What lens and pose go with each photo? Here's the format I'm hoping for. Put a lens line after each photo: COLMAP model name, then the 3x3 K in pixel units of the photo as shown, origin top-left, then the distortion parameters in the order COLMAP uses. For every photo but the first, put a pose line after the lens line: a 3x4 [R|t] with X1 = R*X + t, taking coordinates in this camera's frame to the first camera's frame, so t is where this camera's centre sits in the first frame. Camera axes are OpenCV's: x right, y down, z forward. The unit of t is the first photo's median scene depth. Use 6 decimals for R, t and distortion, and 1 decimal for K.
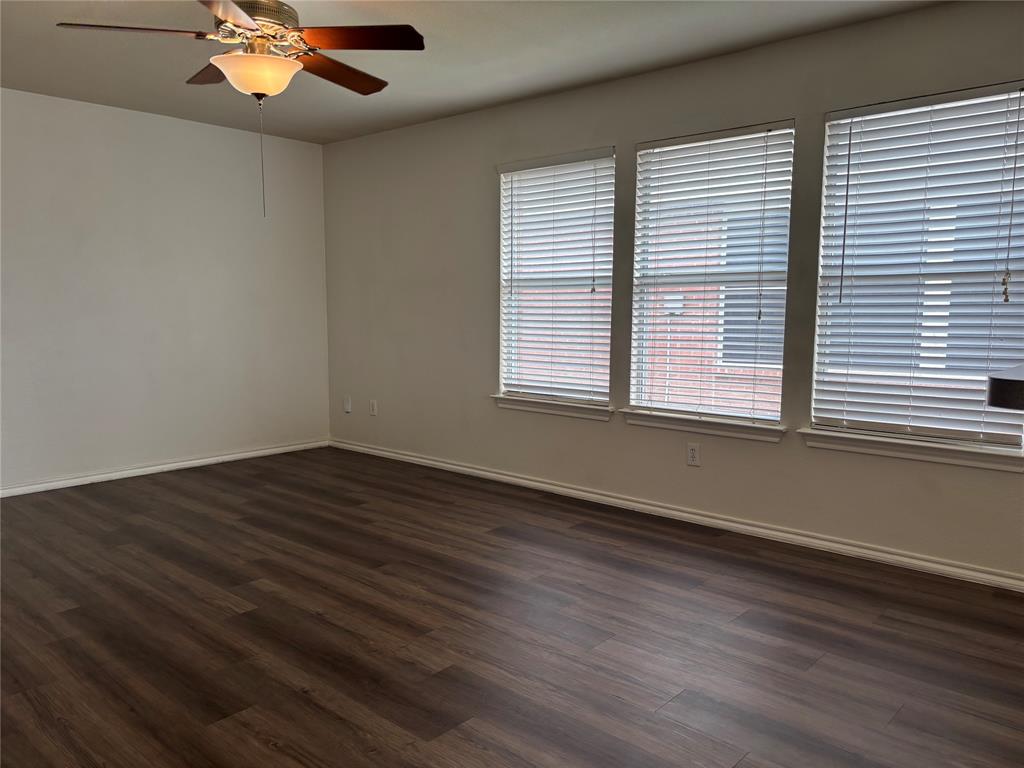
lens RADIAL K [[768.2, 0, 517.5], [0, 768.2, 393.0], [0, 0, 1]] dist [0.067732, -0.081241]
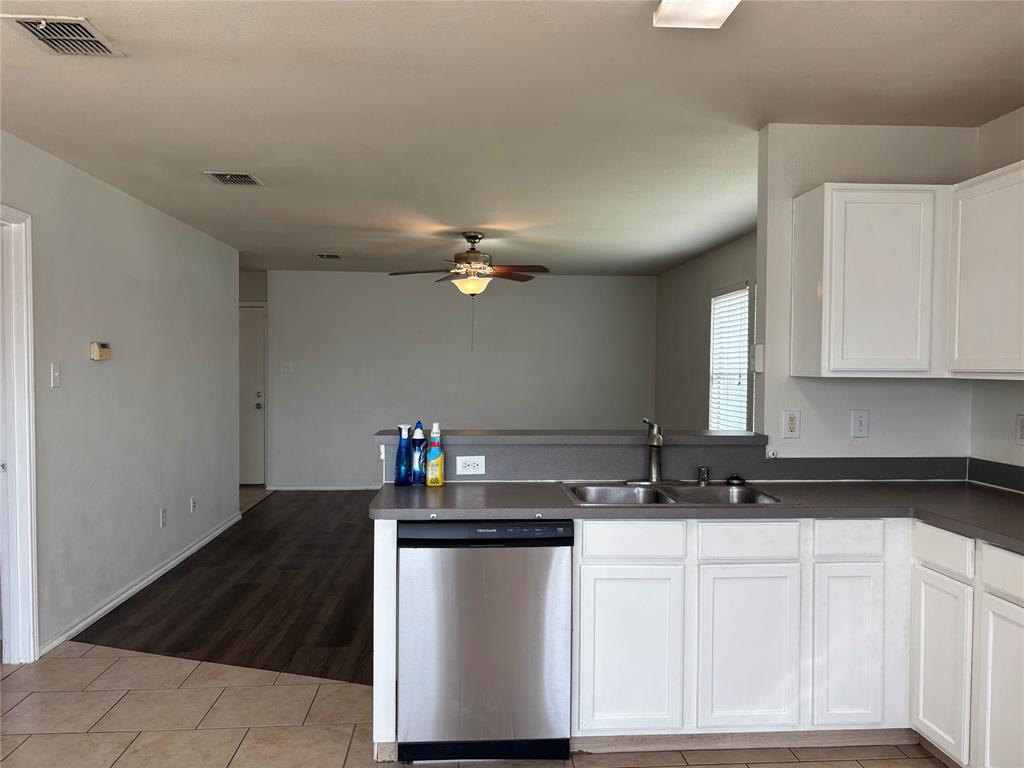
lens RADIAL K [[774.9, 0, 512.0], [0, 774.9, 384.0], [0, 0, 1]] dist [0.011395, 0.003235]
pose [[0.706126, 0.019603, -0.707815, 0.800416], [-0.090209, 0.993962, -0.062465, -0.011258], [0.702317, 0.107959, 0.703631, -0.245621]]
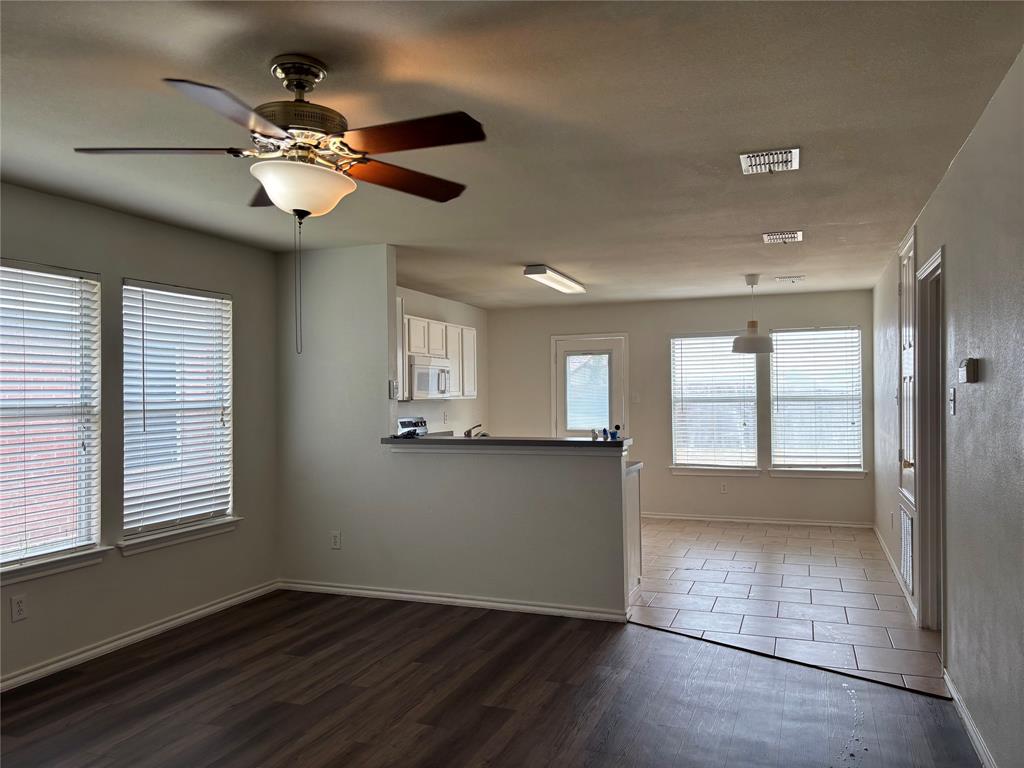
lens RADIAL K [[768.2, 0, 517.5], [0, 768.2, 393.0], [0, 0, 1]] dist [0.067732, -0.081241]
pose [[-0.360614, 0.007566, 0.932684, -0.797223], [0.120494, 0.991966, 0.038541, -0.127439], [-0.924899, 0.126281, -0.358629, 0.738055]]
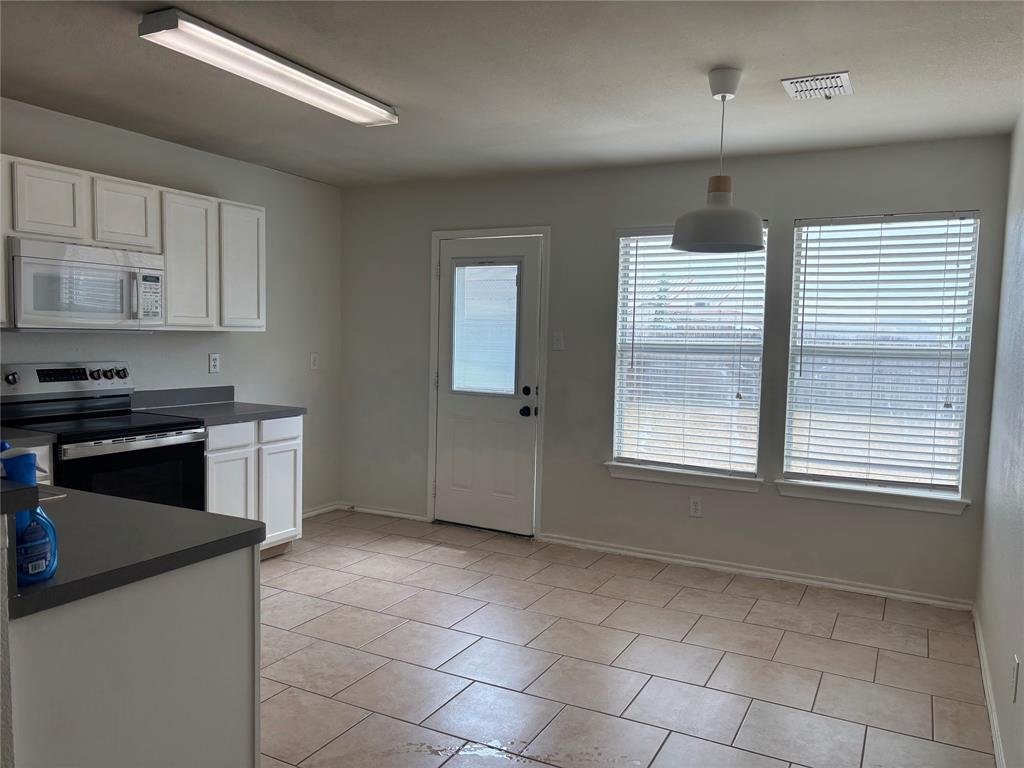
lens RADIAL K [[768.2, 0, 517.5], [0, 768.2, 393.0], [0, 0, 1]] dist [0.067732, -0.081241]
pose [[-0.239508, -0.080338, 0.967565, -0.152719], [0.090603, 0.990372, 0.104659, -0.049218], [-0.966658, 0.112731, -0.229923, 0.069895]]
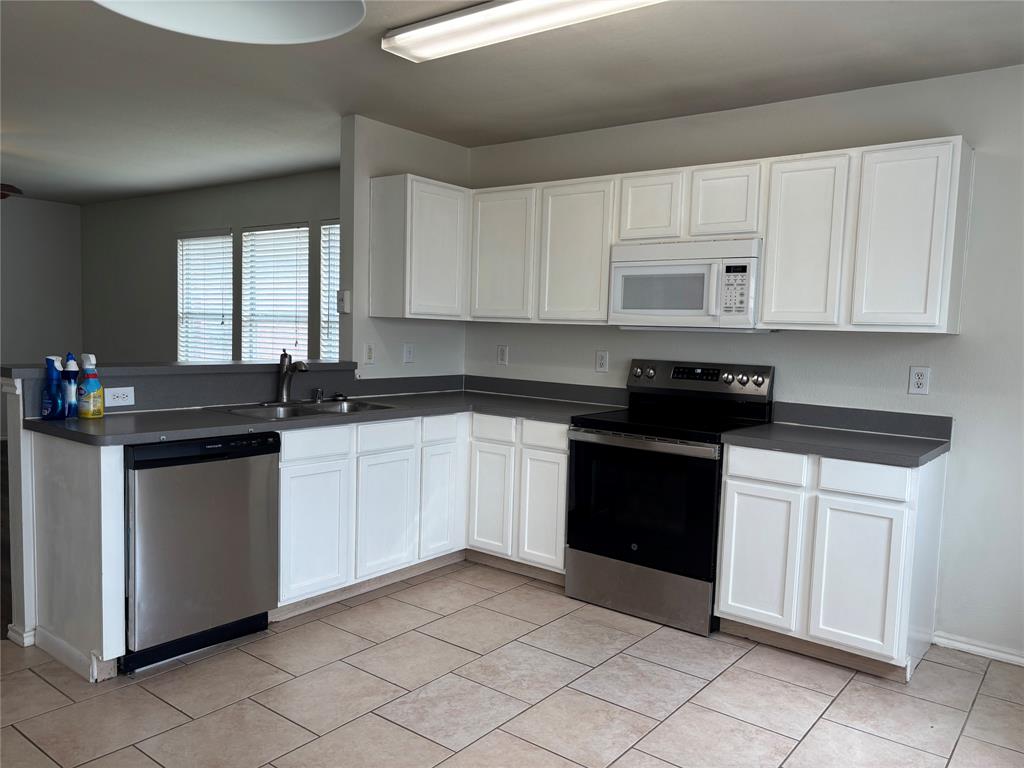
lens RADIAL K [[776.3, 0, 525.3], [0, 776.3, 394.8], [0, 0, 1]] dist [0.036923, -0.066834]
pose [[0.997179, 0.028716, 0.069351, 0.586651], [-0.026571, 0.999145, -0.031661, 0.035472], [-0.070201, 0.029729, 0.997090, -0.524119]]
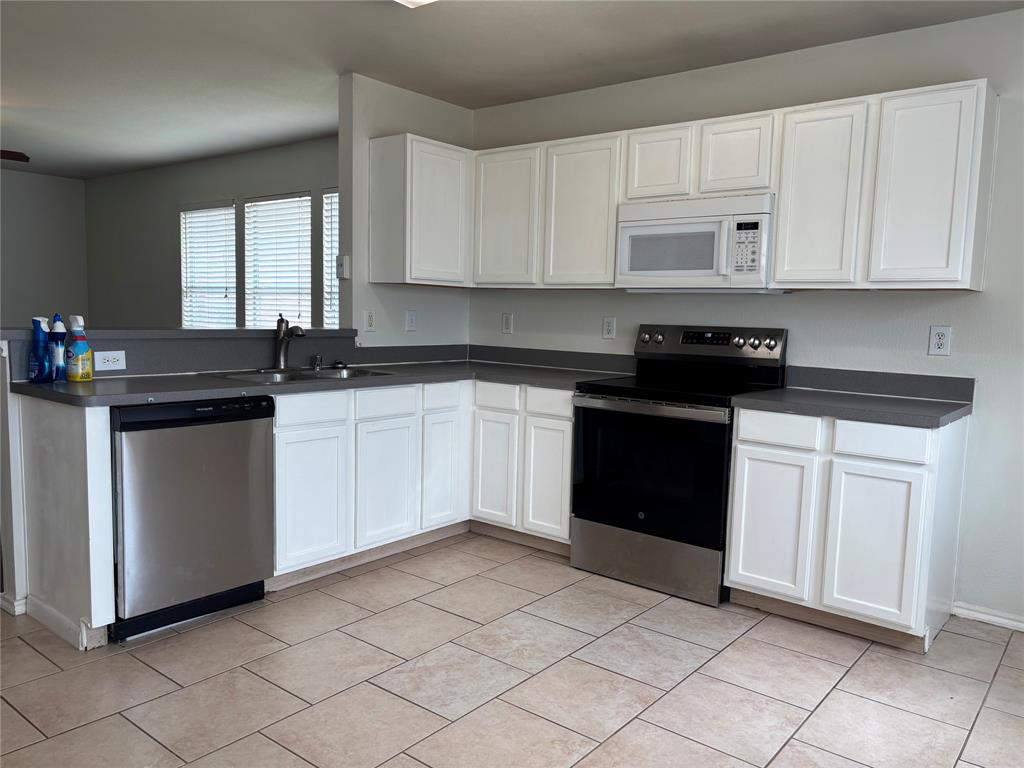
lens RADIAL K [[776.3, 0, 525.3], [0, 776.3, 394.8], [0, 0, 1]] dist [0.036923, -0.066834]
pose [[0.998351, 0.023836, 0.052218, 0.600171], [-0.023327, 0.999675, -0.010324, 0.054501], [-0.052447, 0.009089, 0.998582, -0.497090]]
